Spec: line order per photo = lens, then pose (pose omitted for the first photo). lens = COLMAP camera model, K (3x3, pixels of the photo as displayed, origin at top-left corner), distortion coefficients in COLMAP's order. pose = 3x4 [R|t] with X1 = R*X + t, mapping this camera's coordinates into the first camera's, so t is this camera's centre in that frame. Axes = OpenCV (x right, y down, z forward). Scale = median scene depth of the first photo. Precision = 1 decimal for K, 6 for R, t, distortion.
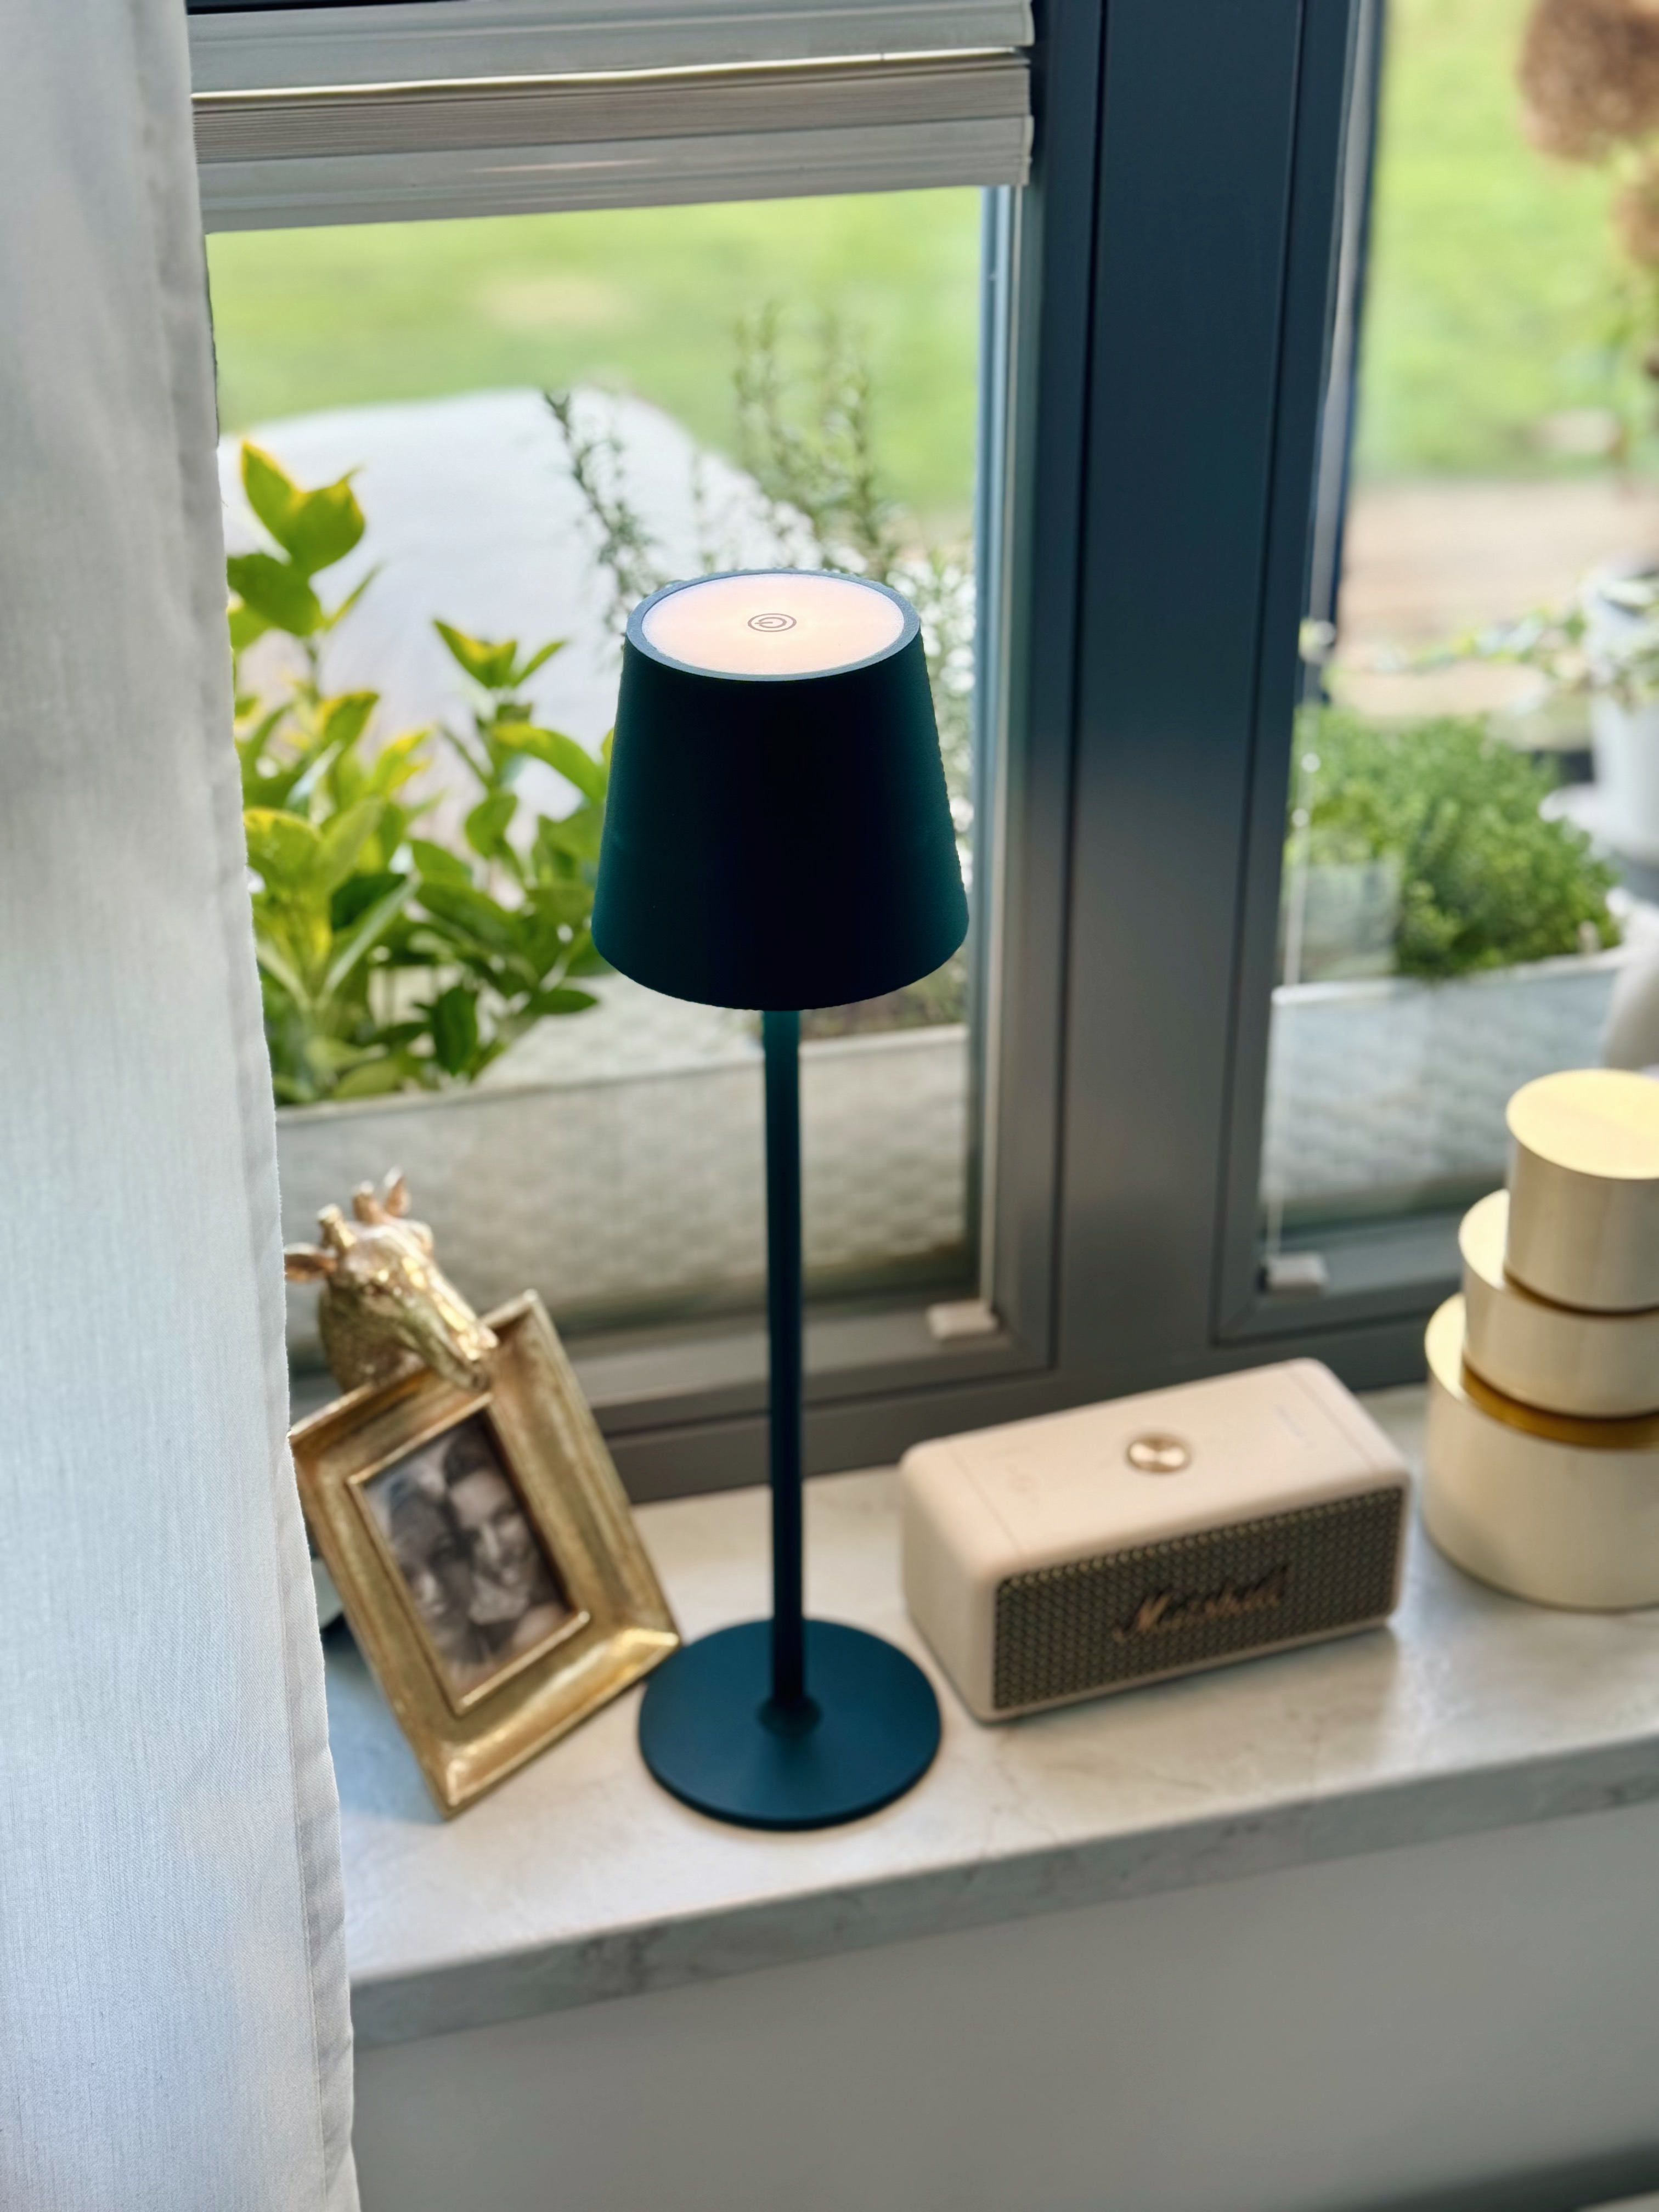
lens RADIAL K [[3094.8, 0, 829.5], [0, 3094.8, 1106.0], [0, 0, 1]] dist [-0.002485, -0.010450]
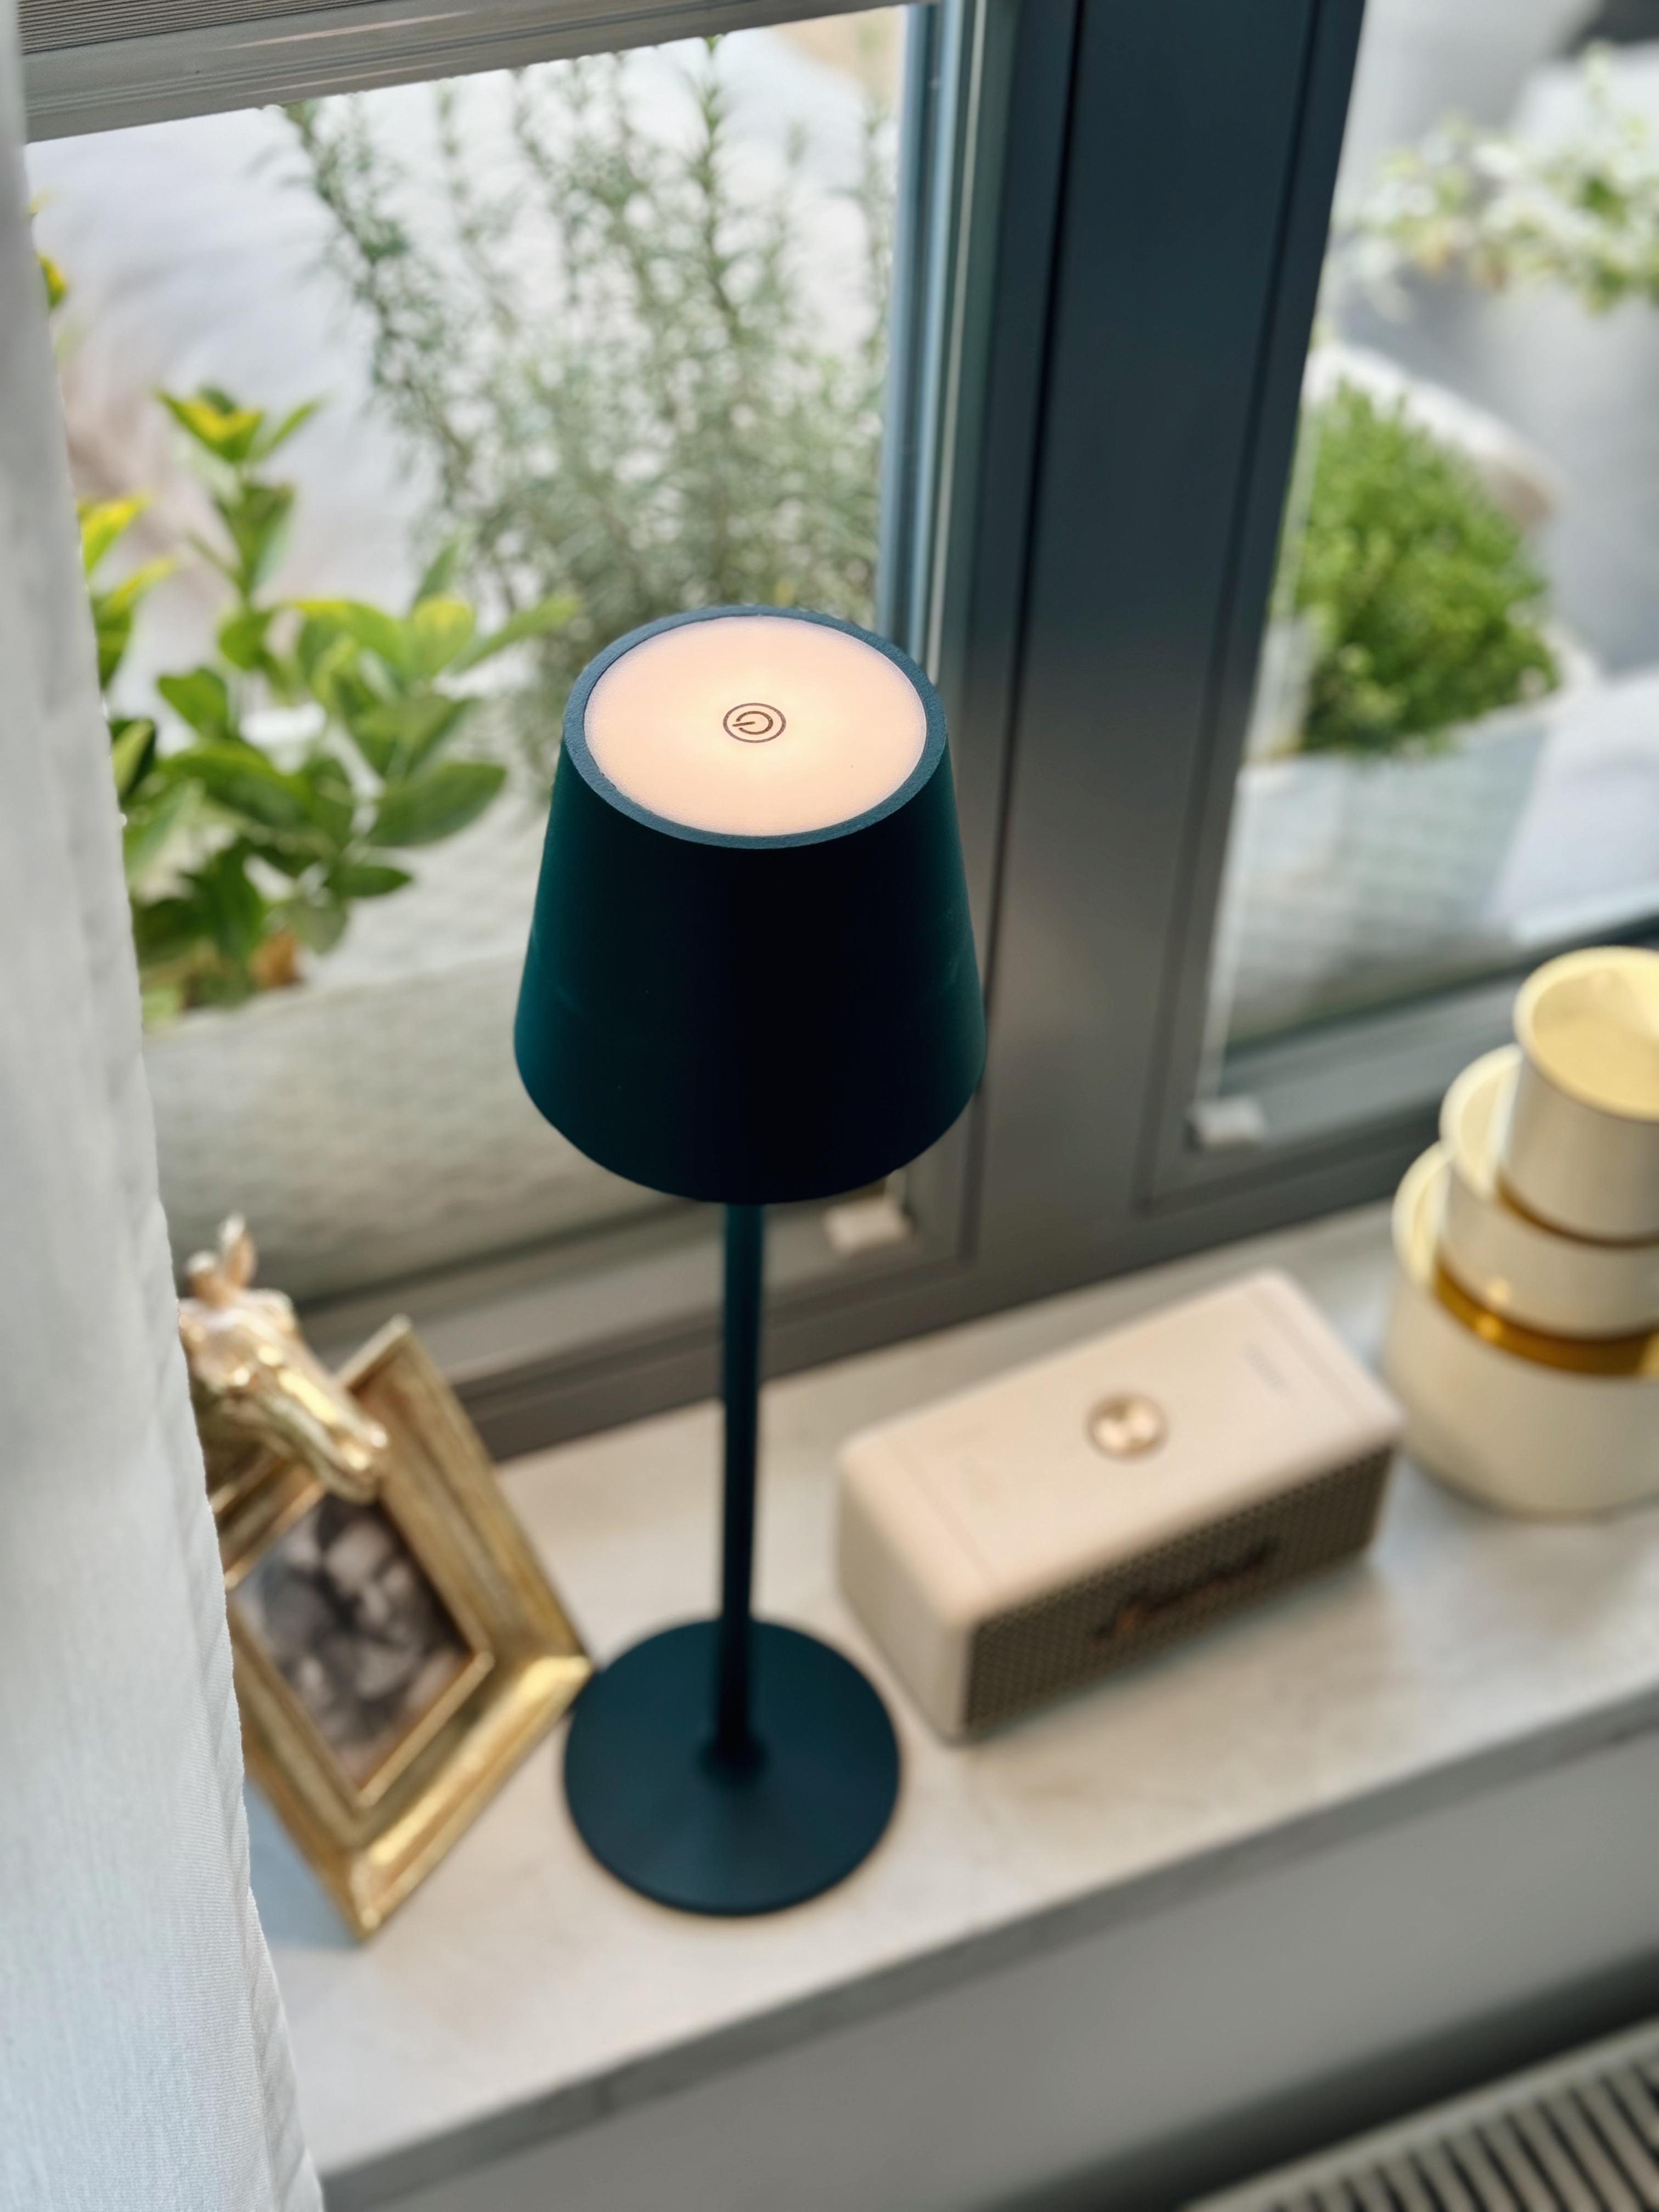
lens RADIAL K [[3120.5, 0, 891.6], [0, 3120.5, 1105.1], [0, 0, 1]] dist [0.085518, 0.033157]
pose [[0.986303, -0.073685, 0.147569, -0.086154], [0.031884, 0.962966, 0.267730, -0.219578], [-0.161832, -0.259358, 0.952126, 0.185082]]
